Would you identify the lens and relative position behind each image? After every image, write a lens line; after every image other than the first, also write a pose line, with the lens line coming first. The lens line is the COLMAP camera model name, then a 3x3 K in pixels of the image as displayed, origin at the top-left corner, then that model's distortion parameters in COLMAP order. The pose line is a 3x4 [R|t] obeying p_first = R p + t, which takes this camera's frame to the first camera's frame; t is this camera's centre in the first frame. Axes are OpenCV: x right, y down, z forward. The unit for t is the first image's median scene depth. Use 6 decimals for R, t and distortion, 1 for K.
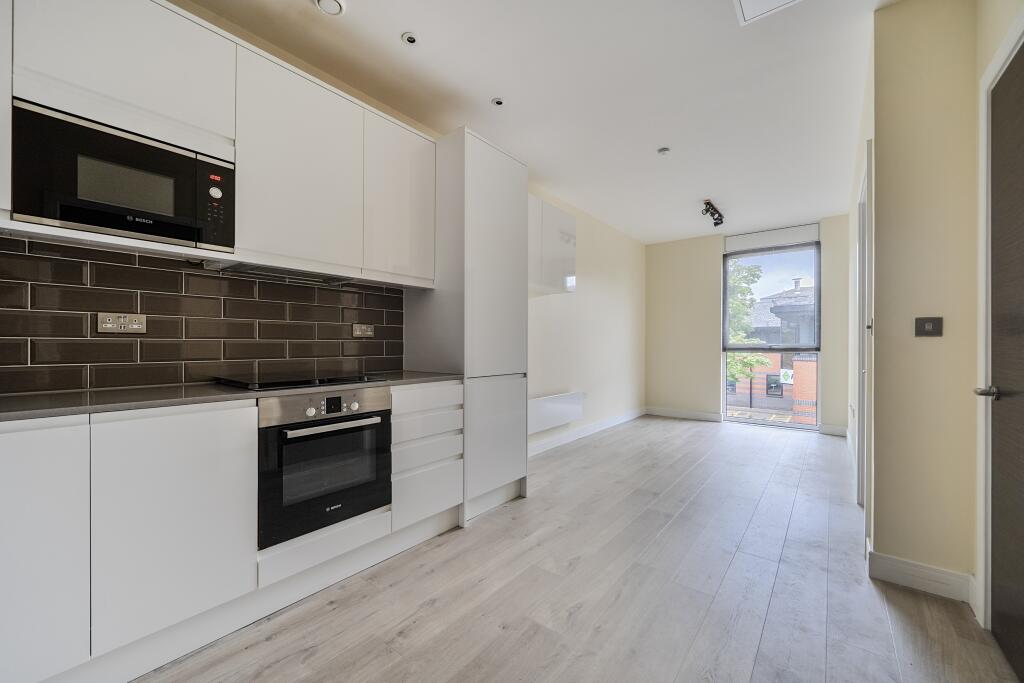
lens RADIAL K [[403.8, 0, 505.7], [0, 403.8, 341.7], [0, 0, 1]] dist [0.000282, 0.000017]
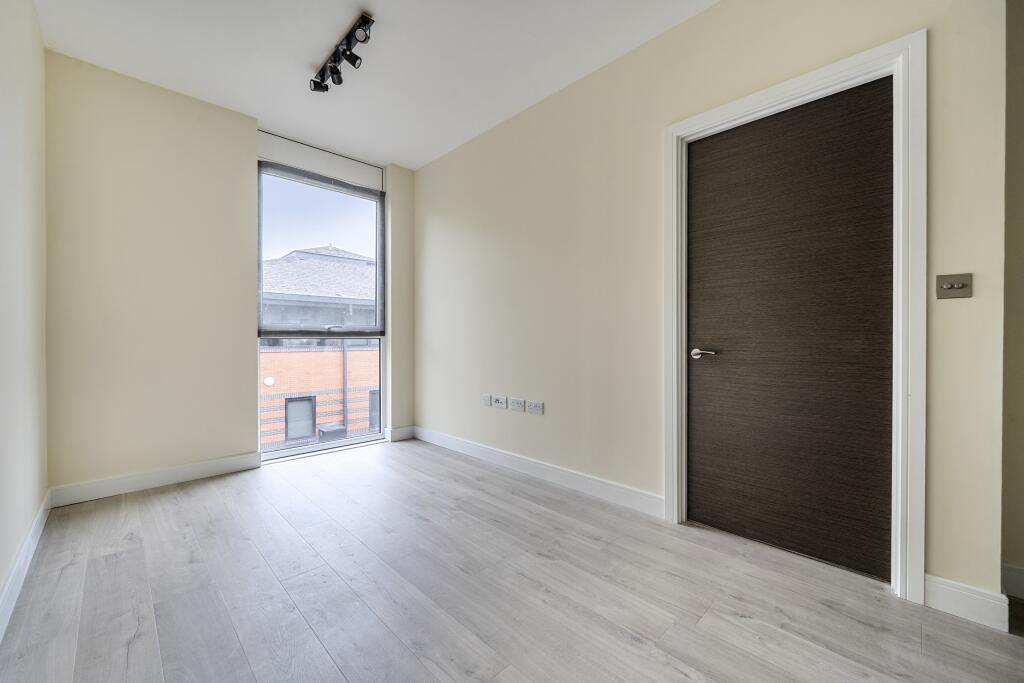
lens RADIAL K [[403.8, 0, 505.7], [0, 403.8, 341.7], [0, 0, 1]] dist [0.000282, 0.000017]
pose [[0.123778, -0.009692, 0.992263, 0.031550], [-0.003937, 0.999940, 0.010258, 0.021102], [-0.992302, -0.005176, 0.123732, 0.536442]]
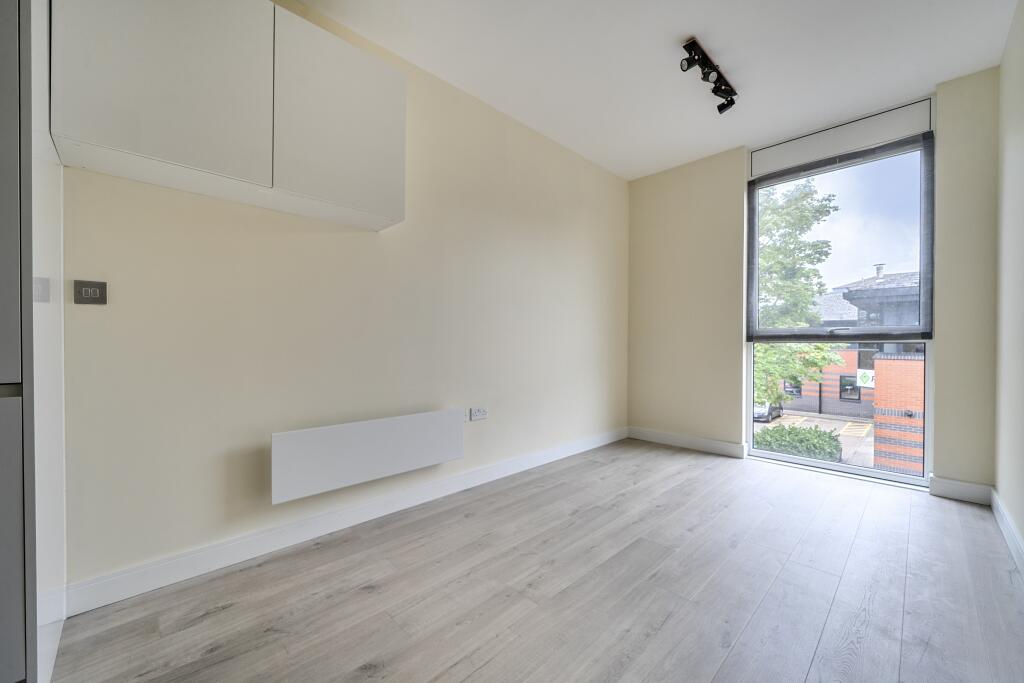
lens RADIAL K [[397.9, 0, 505.0], [0, 397.9, 342.6], [0, 0, 1]] dist [-0.001546, -0.000129]
pose [[0.991587, -0.001728, -0.129433, 0.228807], [0.002650, 0.999972, 0.006959, 0.018834], [0.129418, -0.007243, 0.991564, 0.324451]]
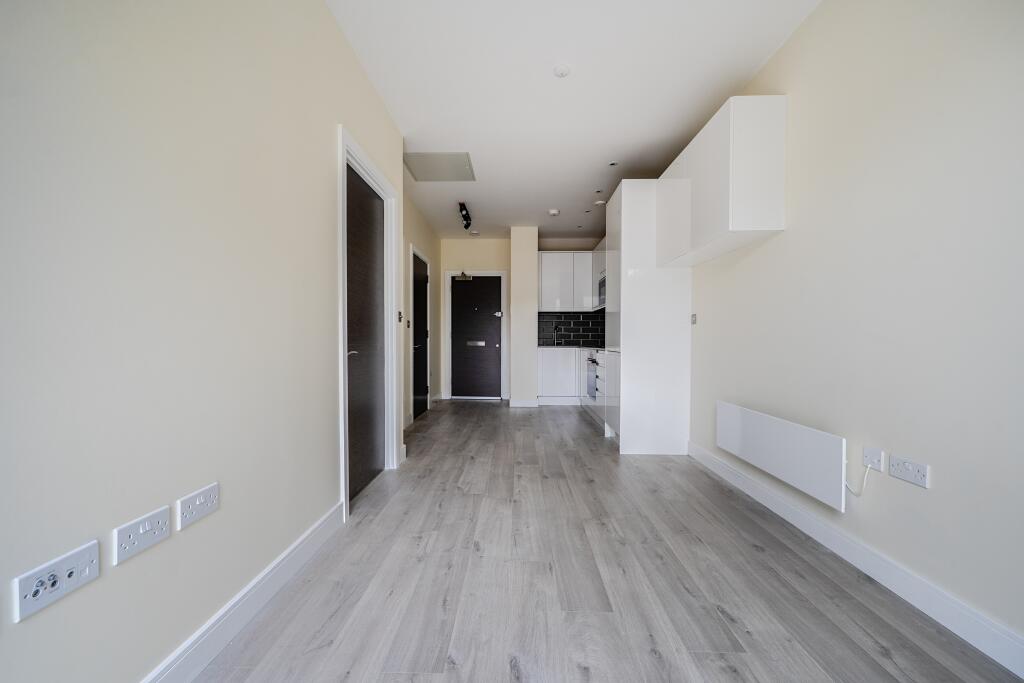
lens RADIAL K [[403.8, 0, 505.7], [0, 403.8, 341.7], [0, 0, 1]] dist [0.000282, 0.000017]
pose [[-0.796055, -0.002519, -0.605219, 0.480445], [-0.002159, 0.999997, -0.001322, 0.023059], [0.605220, 0.000254, -0.796058, 0.794080]]
